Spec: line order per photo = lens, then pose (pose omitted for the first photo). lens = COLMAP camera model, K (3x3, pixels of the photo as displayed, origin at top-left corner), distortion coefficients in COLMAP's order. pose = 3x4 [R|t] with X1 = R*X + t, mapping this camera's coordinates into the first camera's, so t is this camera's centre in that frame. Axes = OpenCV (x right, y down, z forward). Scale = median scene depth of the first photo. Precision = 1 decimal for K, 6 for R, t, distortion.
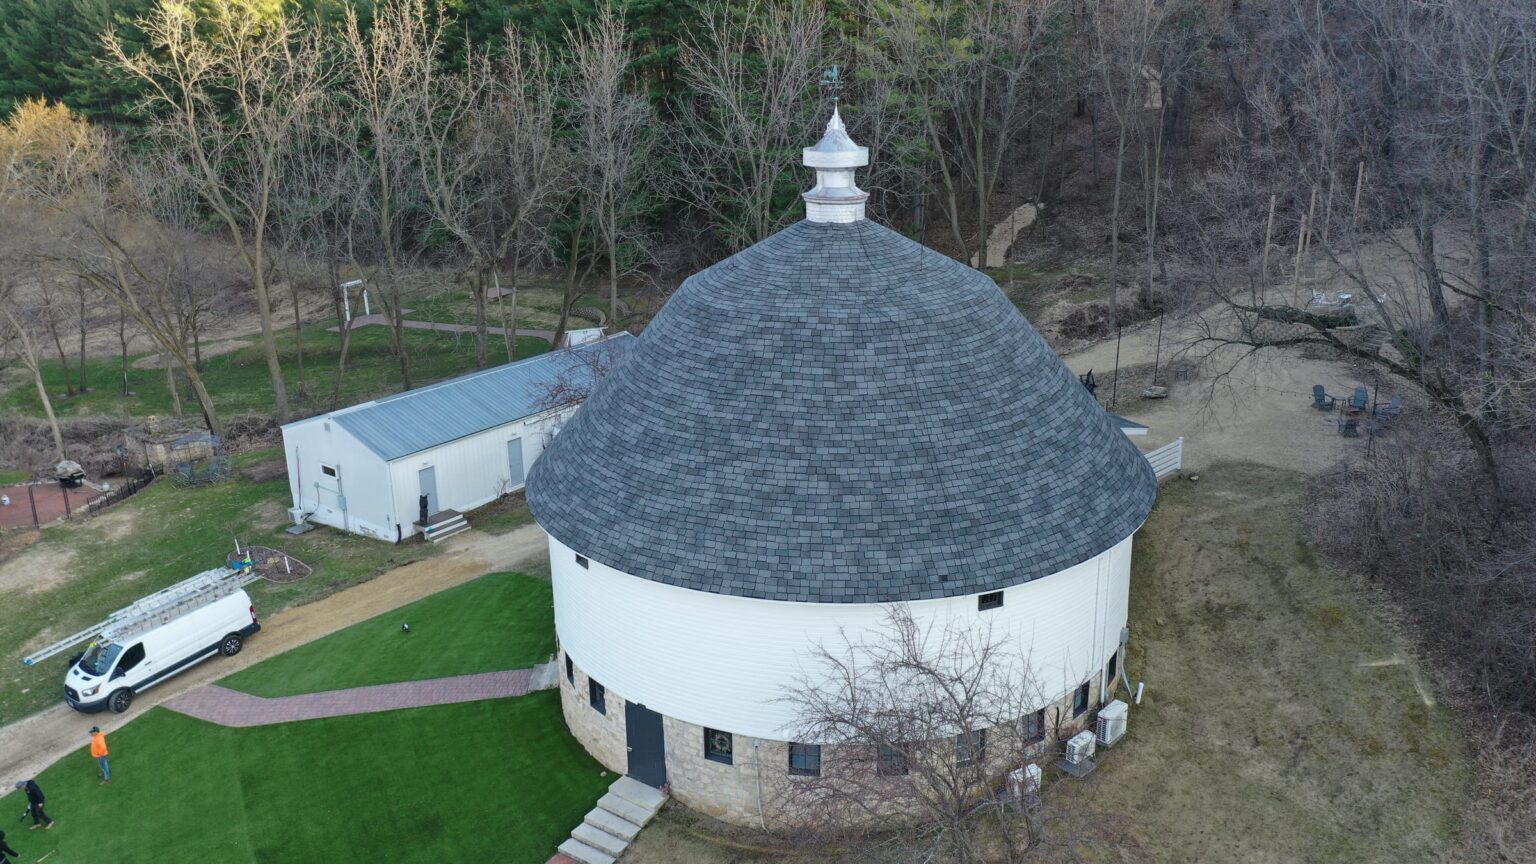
lens RADIAL K [[1214.4, 0, 765.2], [0, 1214.4, 426.1], [0, 0, 1]] dist [0.004113, 0.009976]
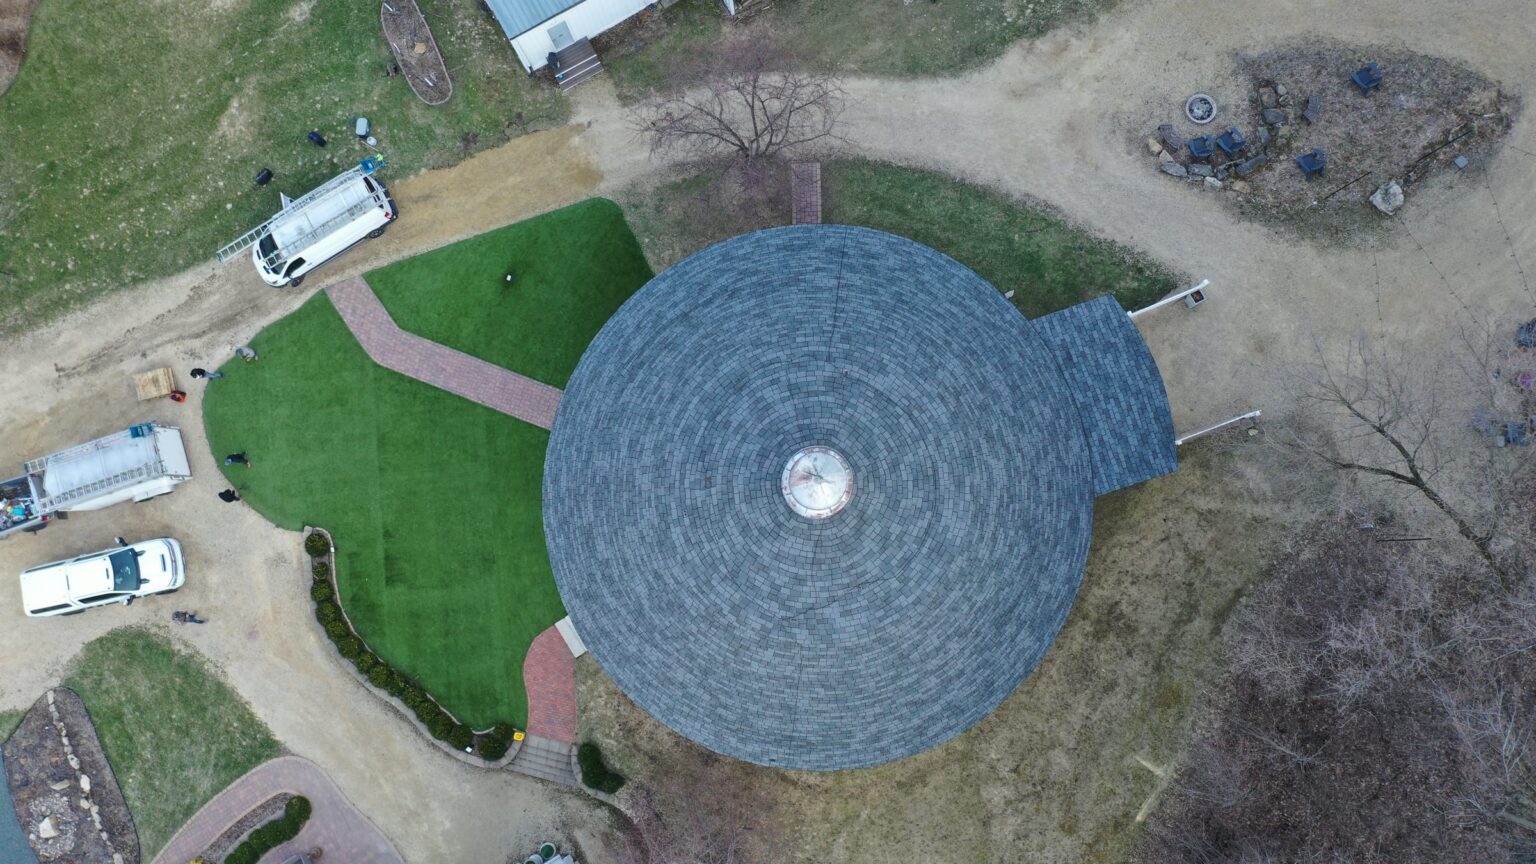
lens RADIAL K [[1214.4, 0, 765.2], [0, 1214.4, 426.1], [0, 0, 1]] dist [0.004113, 0.009976]
pose [[0.923586, 0.380528, -0.046777, 0.042077], [-0.108459, 0.376349, 0.920108, -0.952605], [0.367731, -0.844725, 0.388862, 0.564066]]
